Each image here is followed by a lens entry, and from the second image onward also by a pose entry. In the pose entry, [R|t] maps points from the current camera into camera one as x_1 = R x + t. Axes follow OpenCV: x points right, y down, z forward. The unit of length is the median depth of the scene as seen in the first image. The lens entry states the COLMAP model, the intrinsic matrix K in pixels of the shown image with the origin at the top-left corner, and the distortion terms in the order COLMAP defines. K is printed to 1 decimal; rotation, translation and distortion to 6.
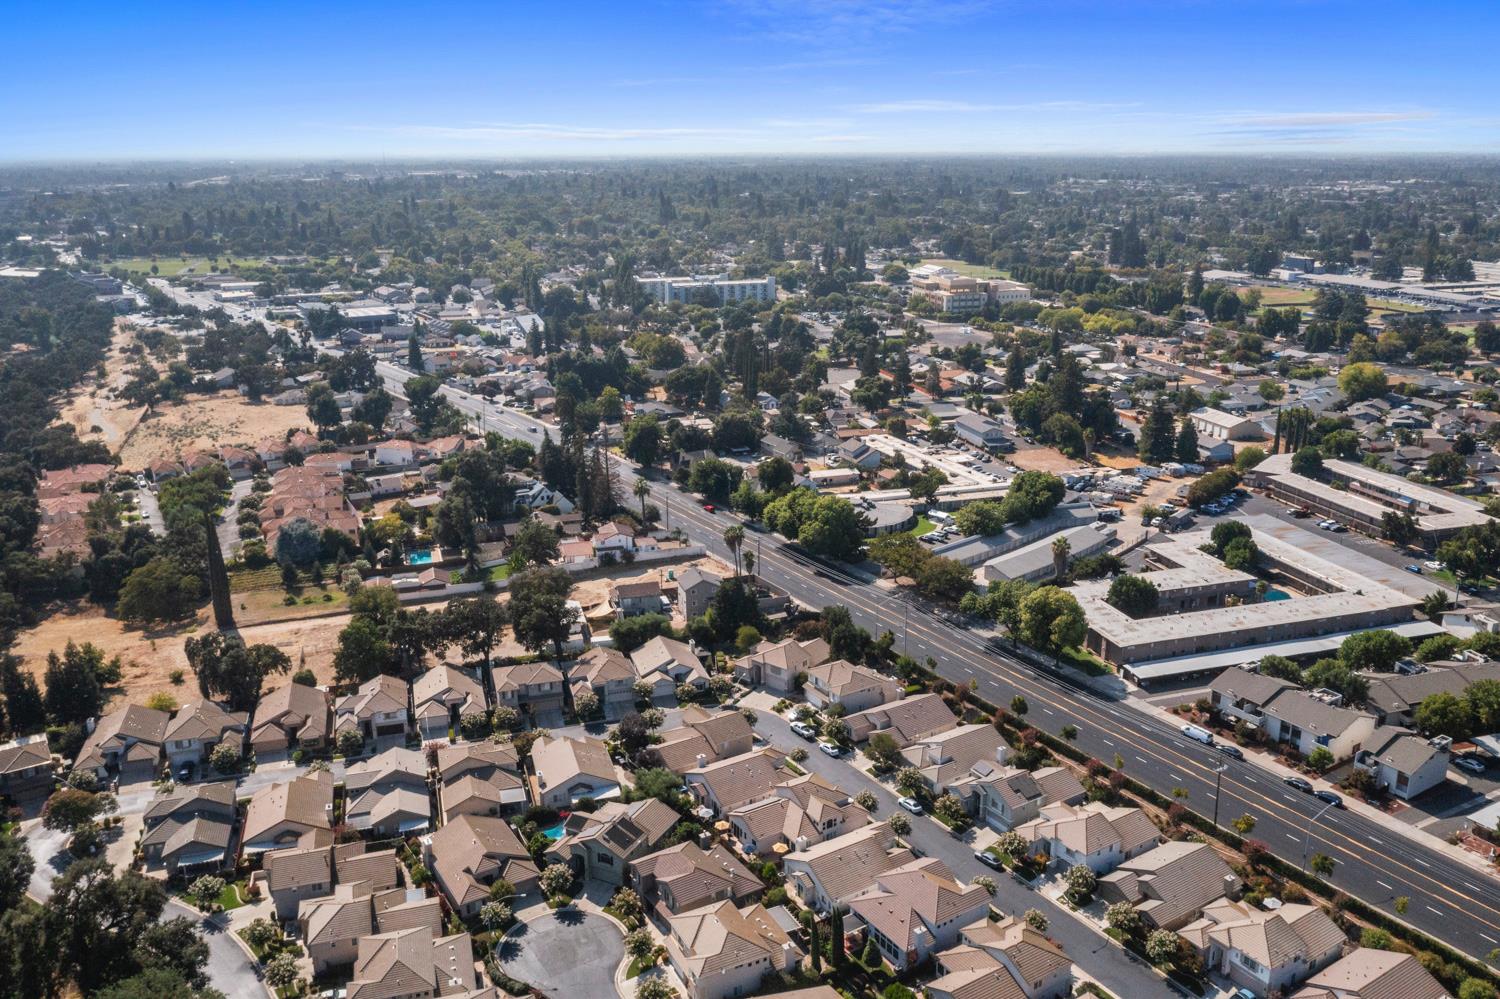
lens RADIAL K [[1163.9, 0, 755.3], [0, 1163.9, 561.5], [0, 0, 1]] dist [-0.010011, -0.002480]
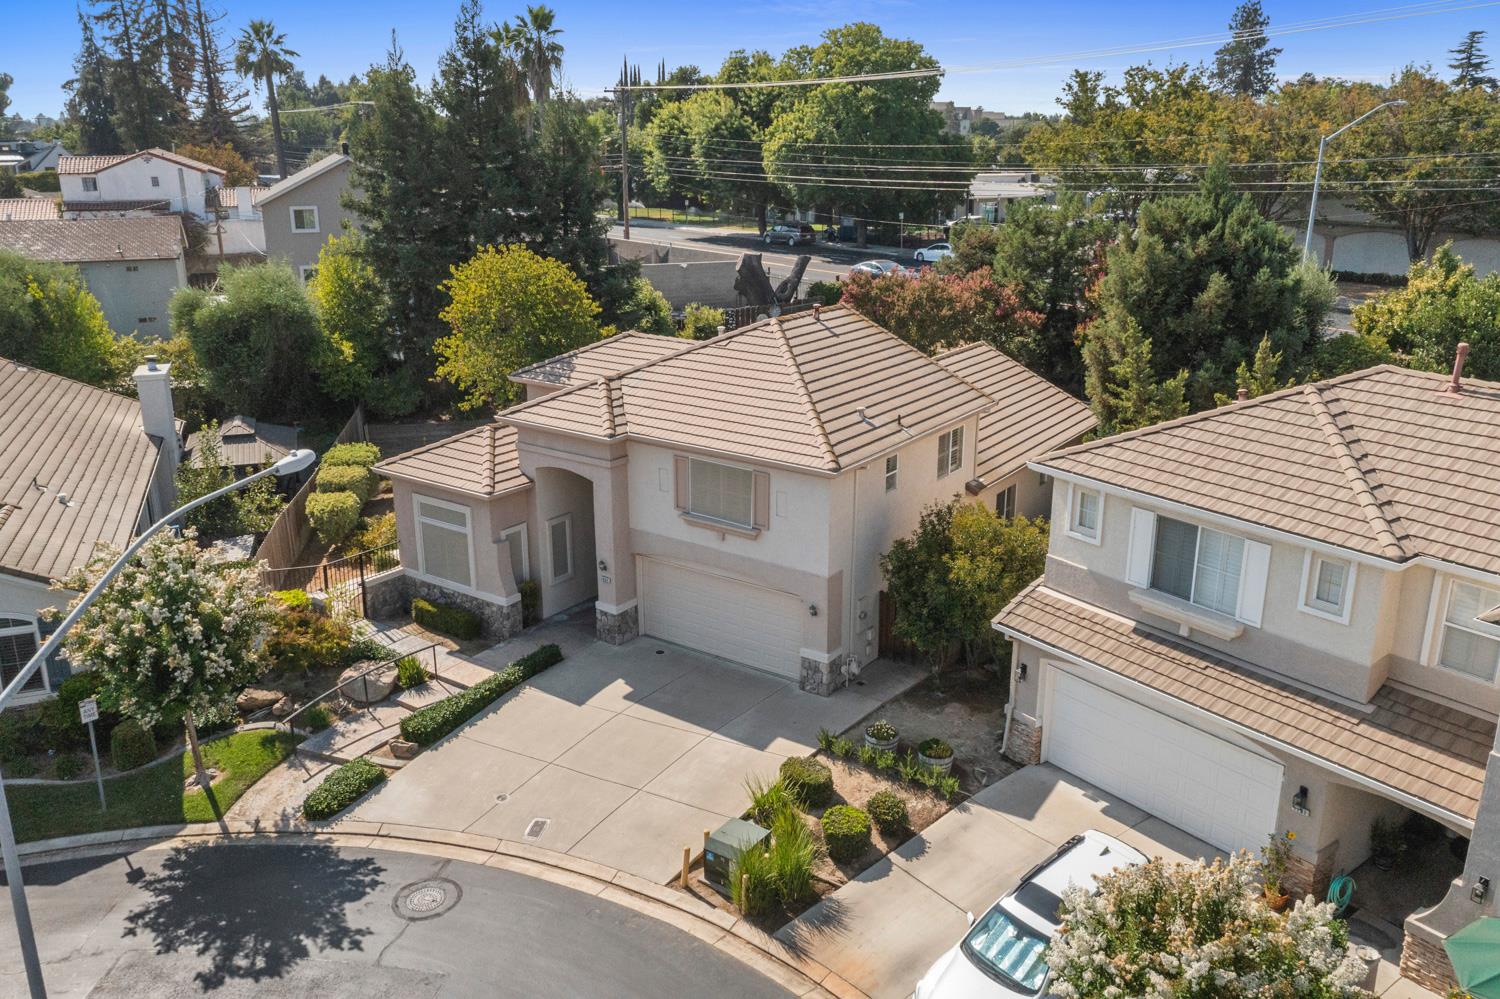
lens RADIAL K [[1181.9, 0, 754.1], [0, 1181.9, 491.9], [0, 0, 1]] dist [-0.009157, -0.008745]
pose [[0.996875, -0.021633, 0.075970, 0.012223], [0.025158, 0.998636, -0.045749, 0.097935], [-0.074877, 0.047518, 0.996060, 0.880628]]
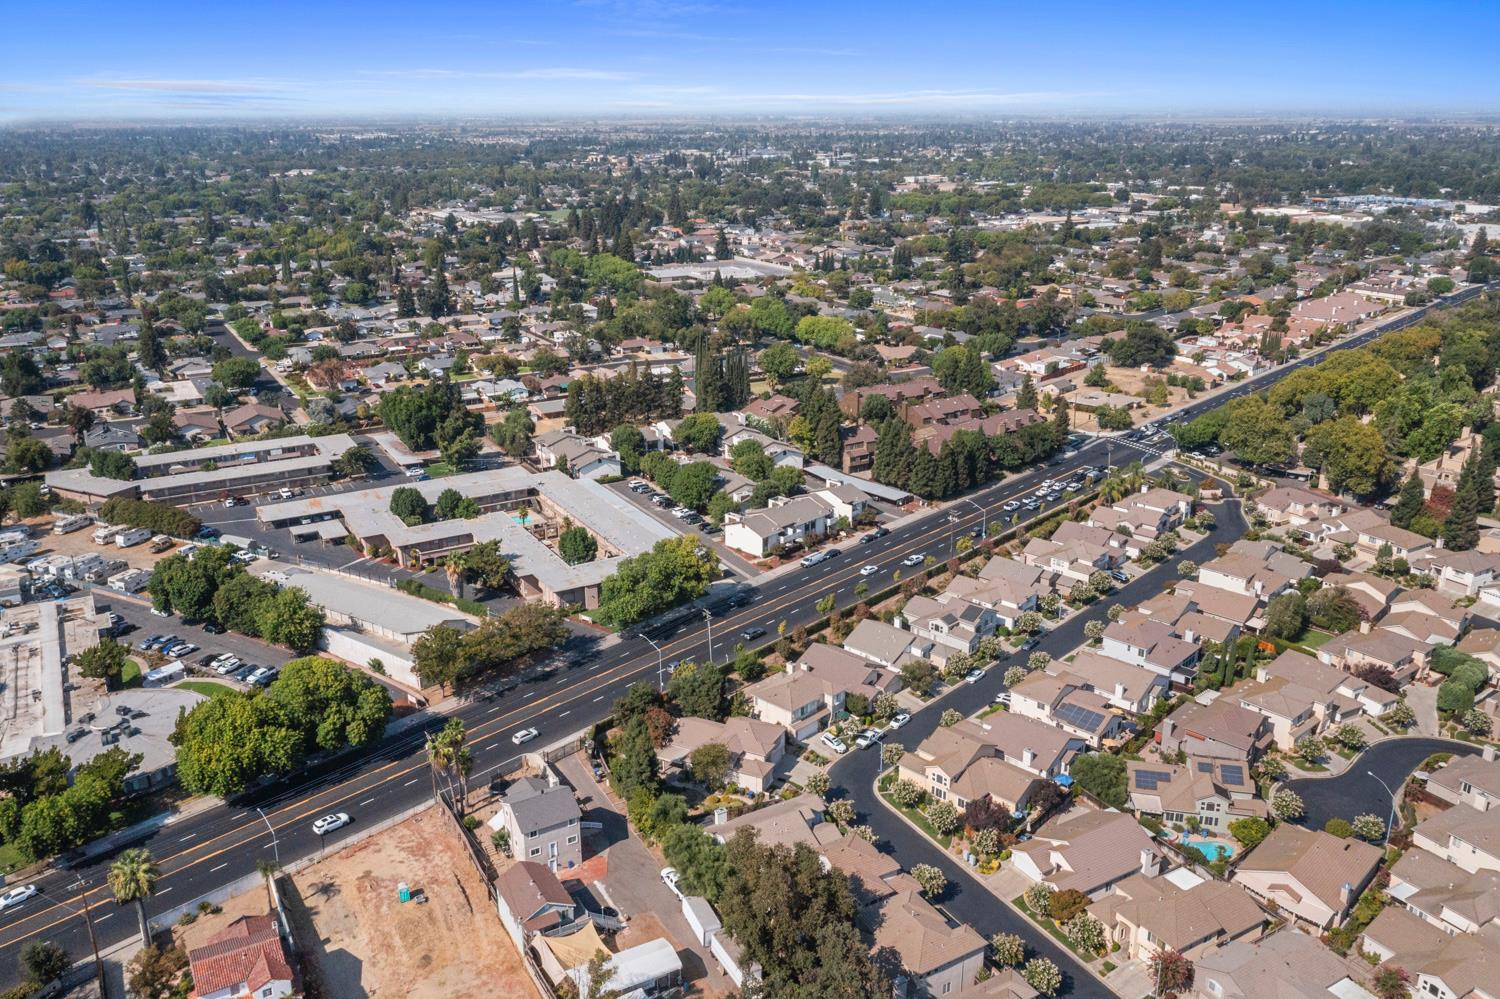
lens RADIAL K [[1181.9, 0, 754.1], [0, 1181.9, 491.9], [0, 0, 1]] dist [-0.009157, -0.008745]
pose [[-0.233962, -0.294590, 0.926541, -0.666059], [0.332258, 0.871388, 0.360953, -0.346119], [-0.913710, 0.392300, -0.105992, 1.027645]]
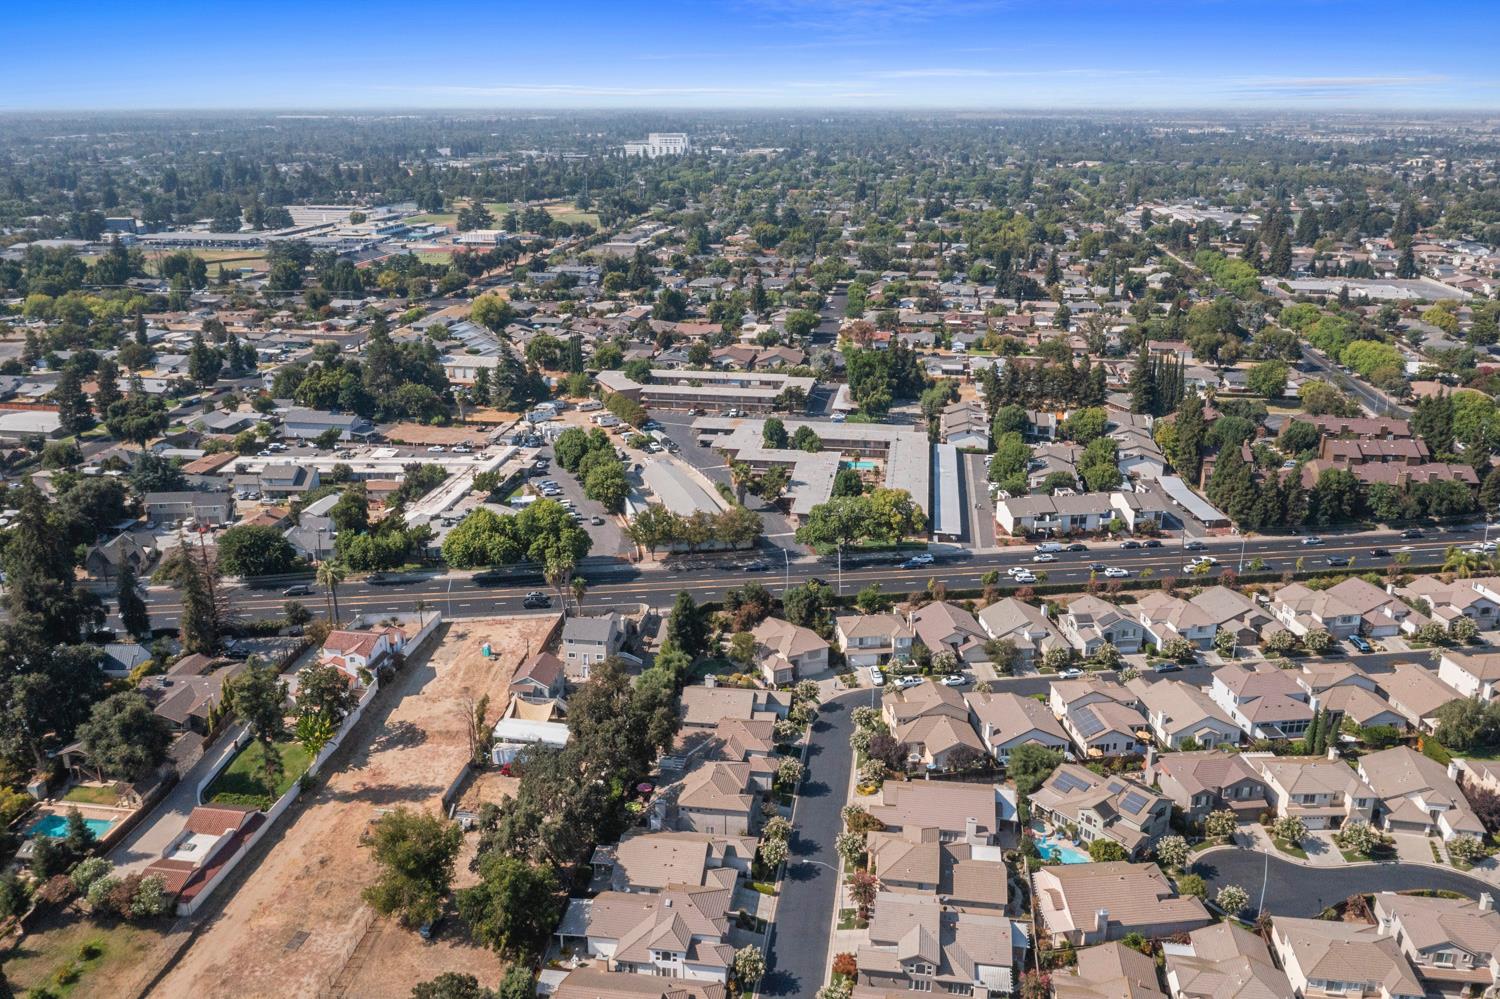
lens RADIAL K [[1181.9, 0, 754.1], [0, 1181.9, 491.9], [0, 0, 1]] dist [-0.009157, -0.008745]
pose [[0.426991, -0.277779, 0.860533, -0.773514], [0.299847, 0.941300, 0.155068, -0.187835], [-0.853095, 0.191816, 0.485218, 0.556754]]
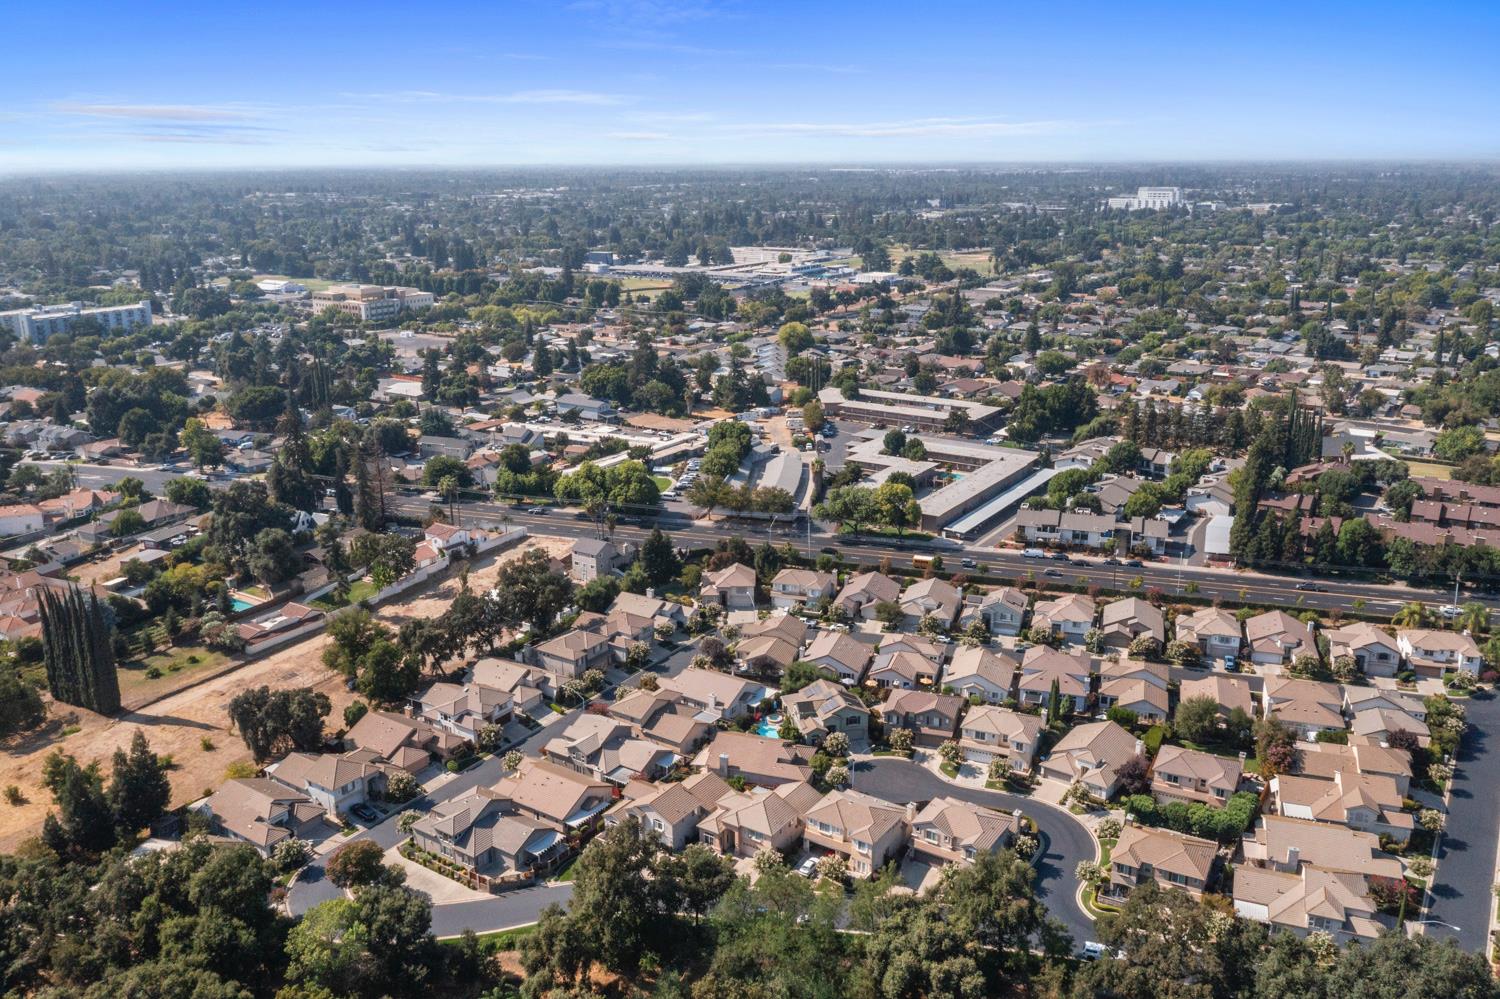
lens RADIAL K [[1171.2, 0, 757.1], [0, 1171.2, 500.9], [0, 0, 1]] dist [-0.004703, -0.004650]
pose [[0.770923, -0.177852, 0.611593, -0.681437], [0.214094, 0.976710, 0.014159, -0.009071], [-0.599867, 0.120023, 0.791046, 0.035008]]
